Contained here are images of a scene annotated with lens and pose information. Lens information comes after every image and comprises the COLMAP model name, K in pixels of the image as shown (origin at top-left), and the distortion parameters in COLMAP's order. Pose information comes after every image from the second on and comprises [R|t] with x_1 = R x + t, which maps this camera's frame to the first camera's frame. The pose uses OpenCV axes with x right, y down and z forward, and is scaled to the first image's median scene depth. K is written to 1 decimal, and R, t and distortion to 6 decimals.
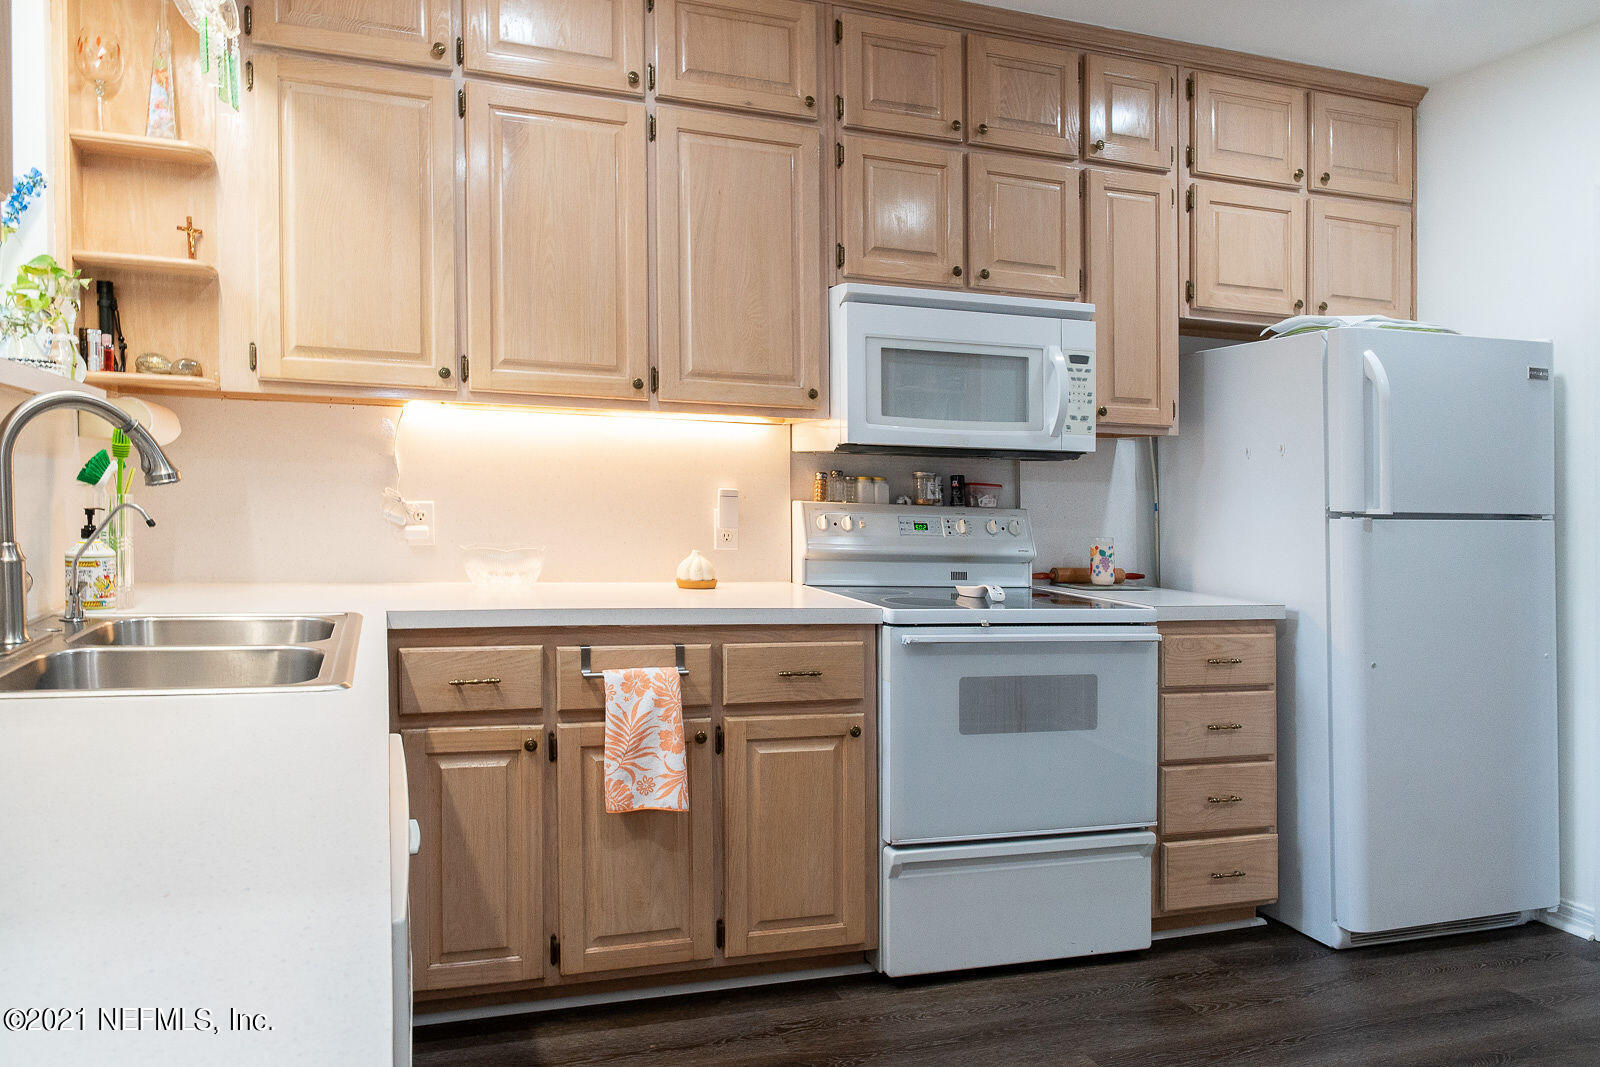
lens RADIAL K [[1046.3, 0, 800.1], [0, 1046.3, 486.0], [0, 0, 1]] dist [-0.003803, -0.000227]
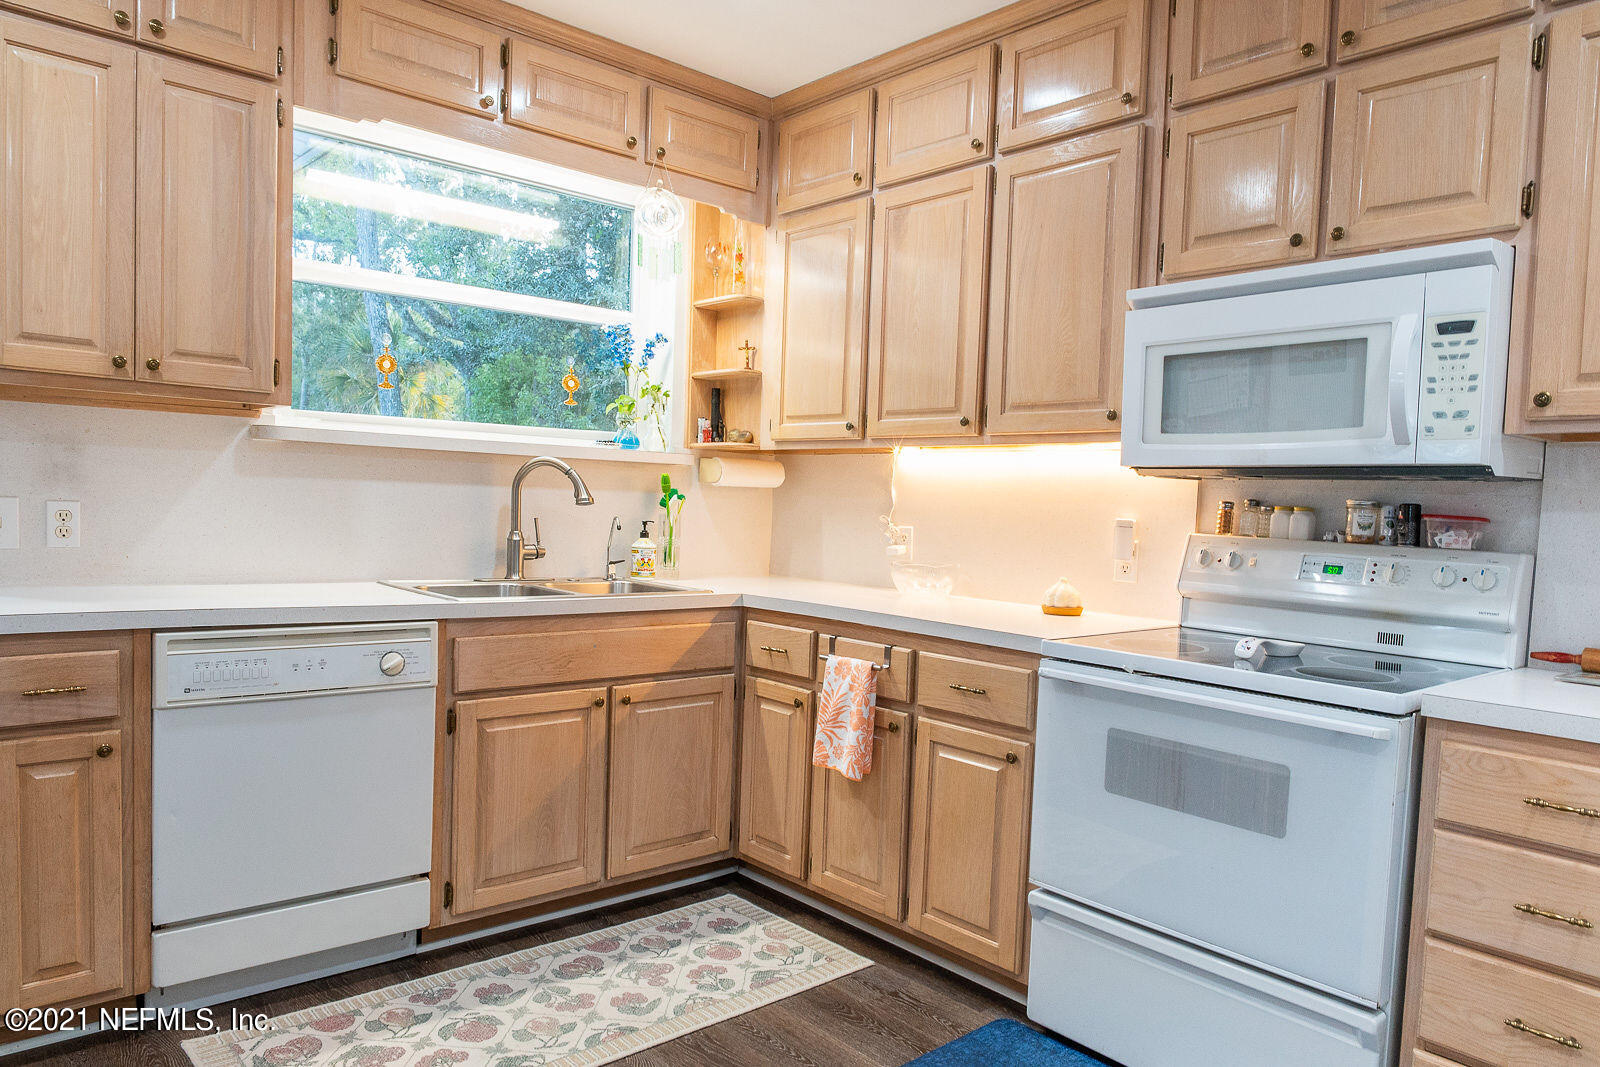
lens RADIAL K [[1067.8, 0, 798.2], [0, 1067.8, 564.7], [0, 0, 1]] dist [-0.003372, 0.000105]
pose [[0.400658, 0.041774, -0.915275, 0.789357], [-0.021554, 0.999113, 0.036166, 0.017353], [0.915974, 0.005238, 0.401203, 0.362425]]
